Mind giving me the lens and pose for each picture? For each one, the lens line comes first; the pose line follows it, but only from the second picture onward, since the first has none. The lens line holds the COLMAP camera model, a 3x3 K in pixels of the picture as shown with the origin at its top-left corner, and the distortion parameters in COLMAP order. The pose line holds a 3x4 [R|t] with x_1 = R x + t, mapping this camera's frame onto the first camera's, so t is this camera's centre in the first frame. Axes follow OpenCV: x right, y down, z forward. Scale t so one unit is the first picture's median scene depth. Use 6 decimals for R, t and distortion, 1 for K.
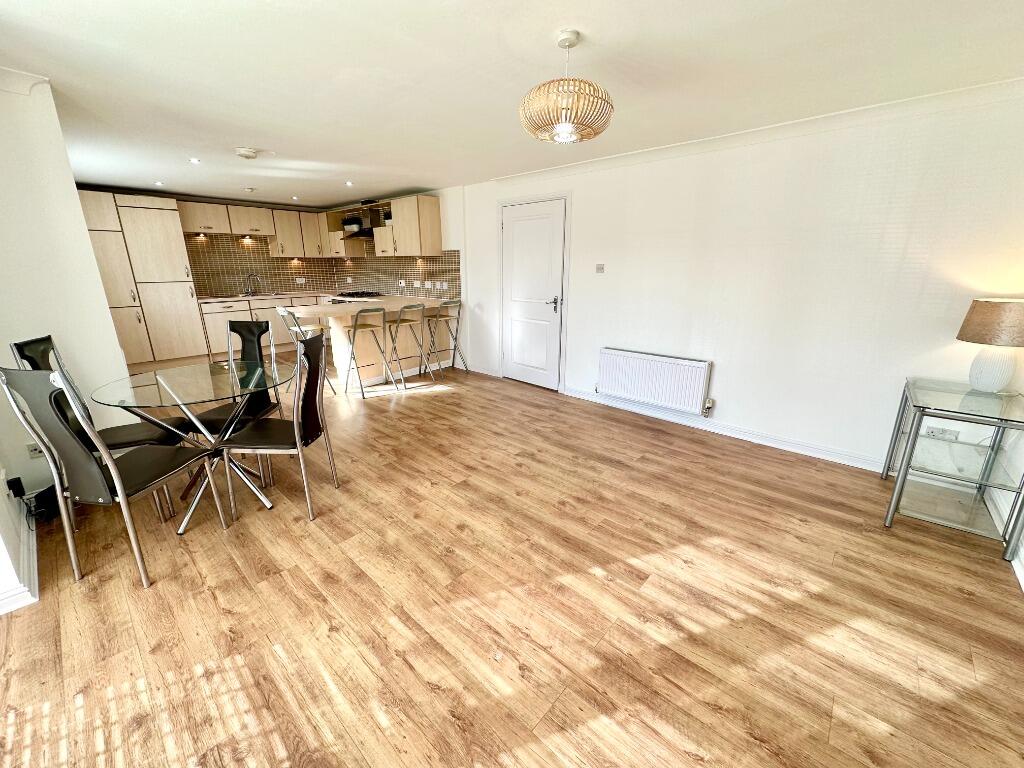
lens RADIAL K [[414.5, 0, 512.0], [0, 414.5, 384.0], [0, 0, 1]] dist [-0.001660, -0.000338]
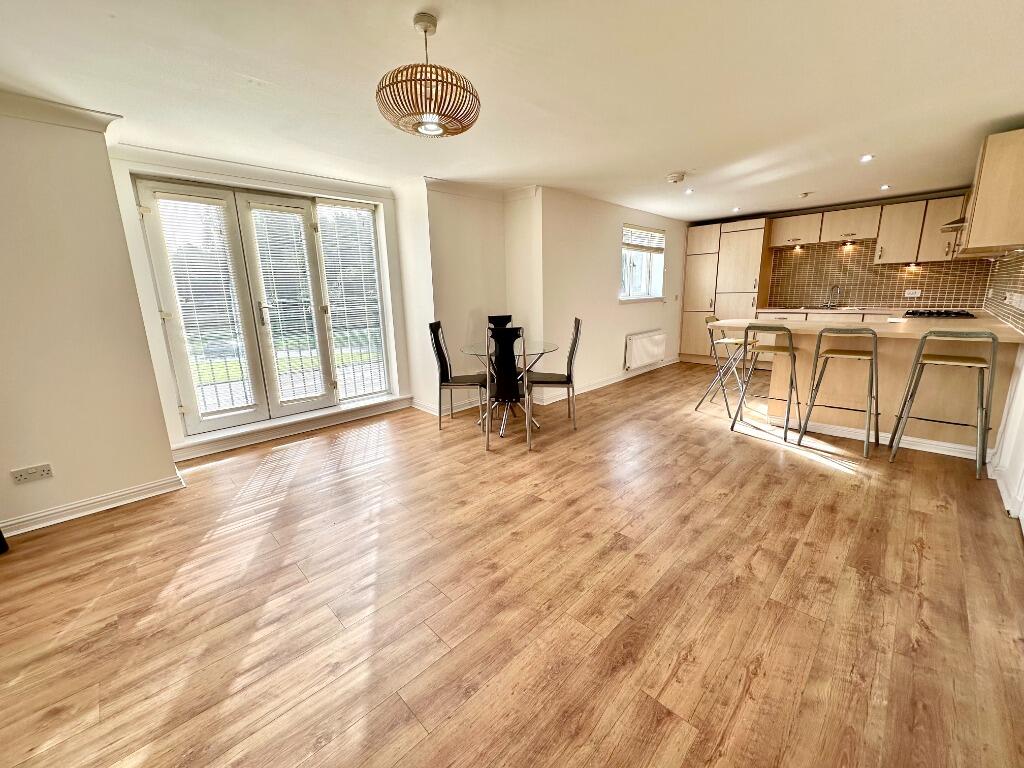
lens RADIAL K [[407.7, 0, 512.0], [0, 407.7, 384.0], [0, 0, 1]] dist [0.004630, 0.000378]
pose [[-0.061309, 0.225421, -0.972330, 0.709700], [-0.250922, 0.939397, 0.233607, -0.208496], [0.966064, 0.258301, -0.001030, 0.830415]]
